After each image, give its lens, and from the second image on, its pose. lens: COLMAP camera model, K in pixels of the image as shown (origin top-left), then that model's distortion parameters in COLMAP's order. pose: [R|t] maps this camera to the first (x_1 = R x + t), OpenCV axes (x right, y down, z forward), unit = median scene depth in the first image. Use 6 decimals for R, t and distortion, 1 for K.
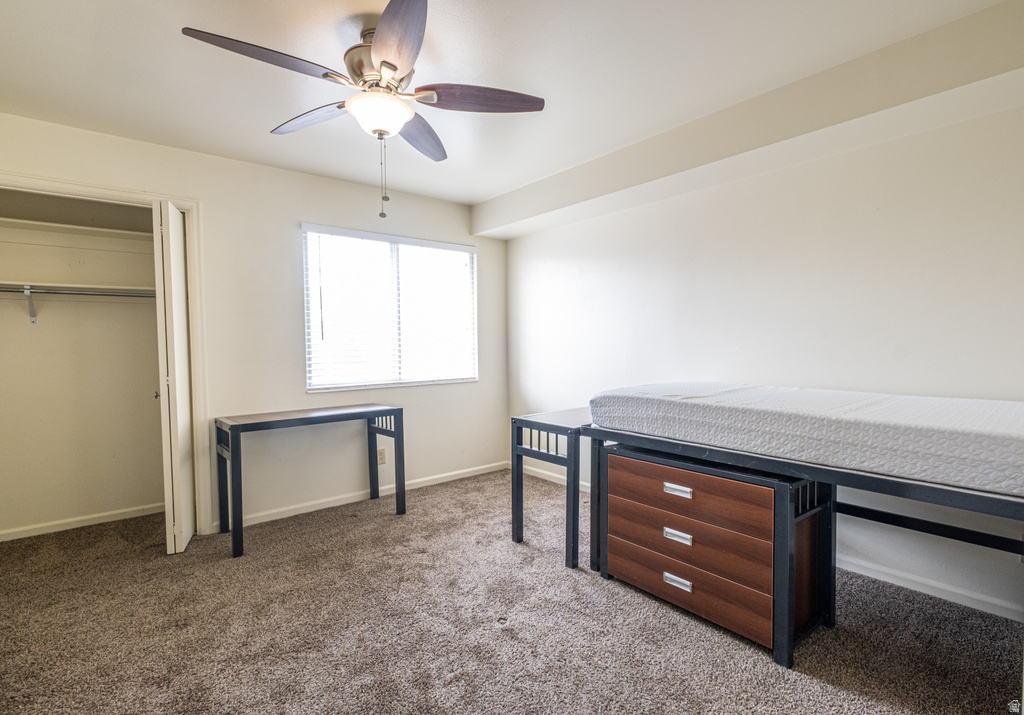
lens RADIAL K [[487.9, 0, 512.0], [0, 487.9, 357.5], [0, 0, 1]] dist [0.002685, 0.000309]
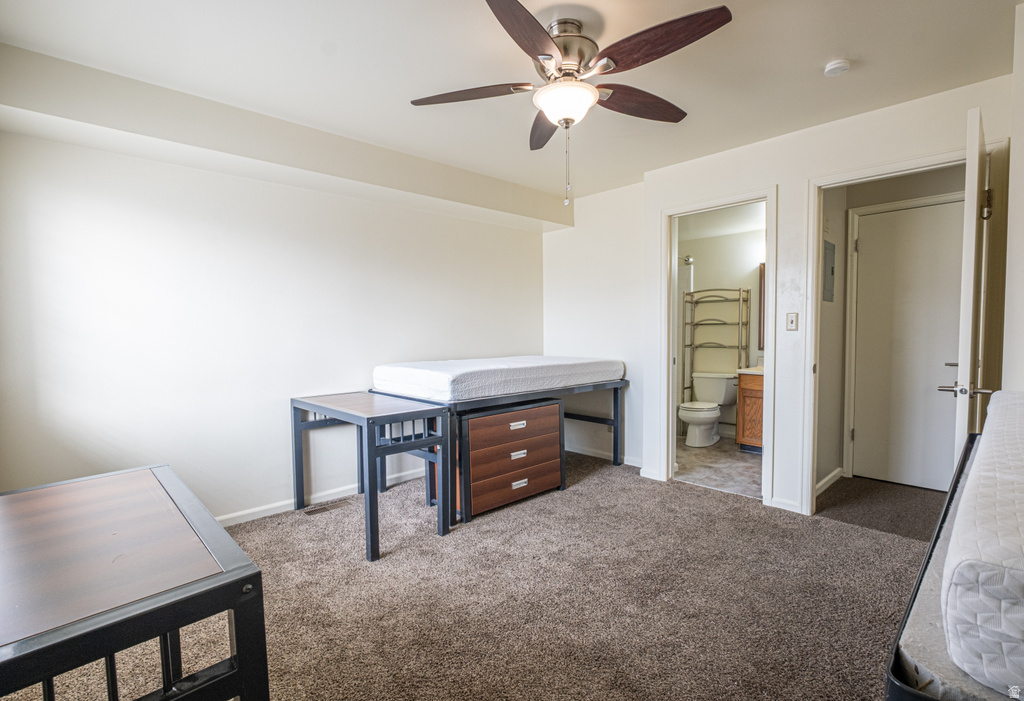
lens RADIAL K [[488.3, 0, 512.0], [0, 488.3, 350.5], [0, 0, 1]] dist [-0.002501, -0.000159]
pose [[-0.068738, -0.031617, 0.997134, -1.153835], [0.043851, 0.998436, 0.034681, -0.018297], [-0.996671, 0.046109, -0.067244, 1.072576]]
